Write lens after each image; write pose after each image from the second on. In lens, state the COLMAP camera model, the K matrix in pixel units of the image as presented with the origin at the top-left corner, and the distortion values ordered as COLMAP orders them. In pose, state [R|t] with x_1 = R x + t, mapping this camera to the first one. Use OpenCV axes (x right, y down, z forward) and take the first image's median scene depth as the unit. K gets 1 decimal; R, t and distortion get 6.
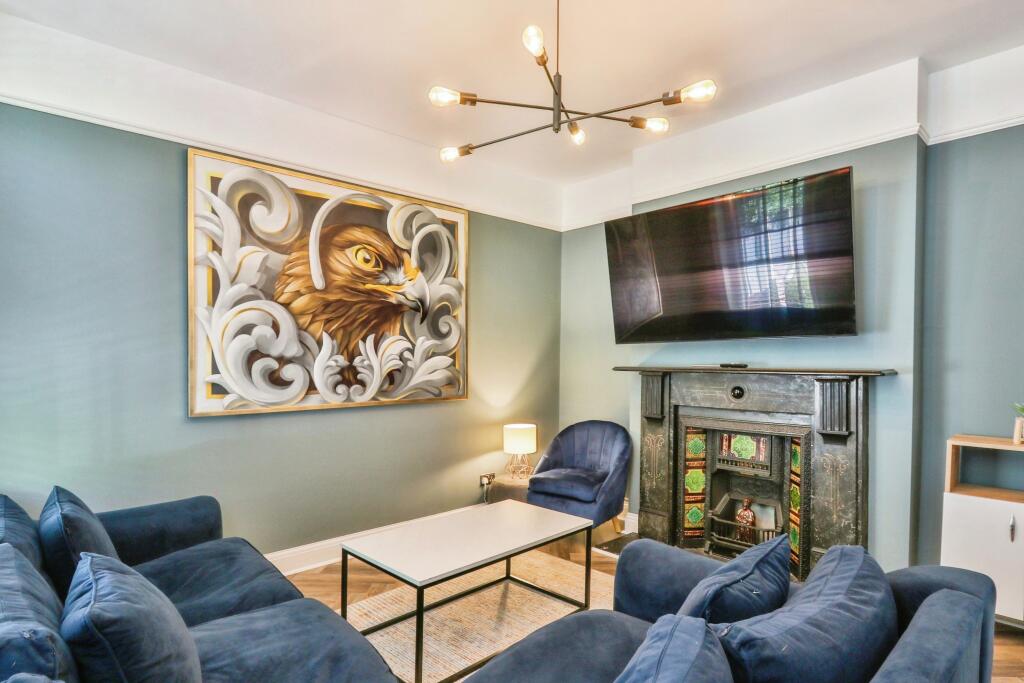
lens RADIAL K [[547.3, 0, 512.2], [0, 547.3, 373.6], [0, 0, 1]] dist [0.005811, 0.001034]
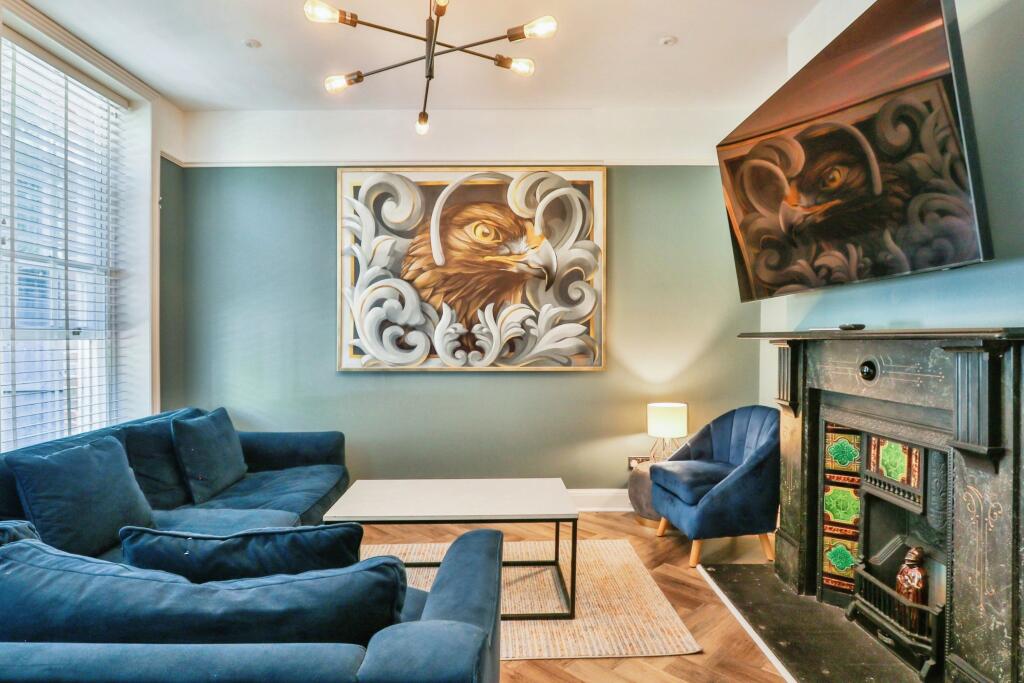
lens RADIAL K [[568.2, 0, 535.1], [0, 568.2, 341.9], [0, 0, 1]] dist [0.004591, 0.001060]
pose [[0.735183, 0.002963, -0.677863, 0.555889], [-0.017056, 0.999755, -0.014128, 0.016731], [0.677654, 0.021948, 0.735053, 0.255673]]
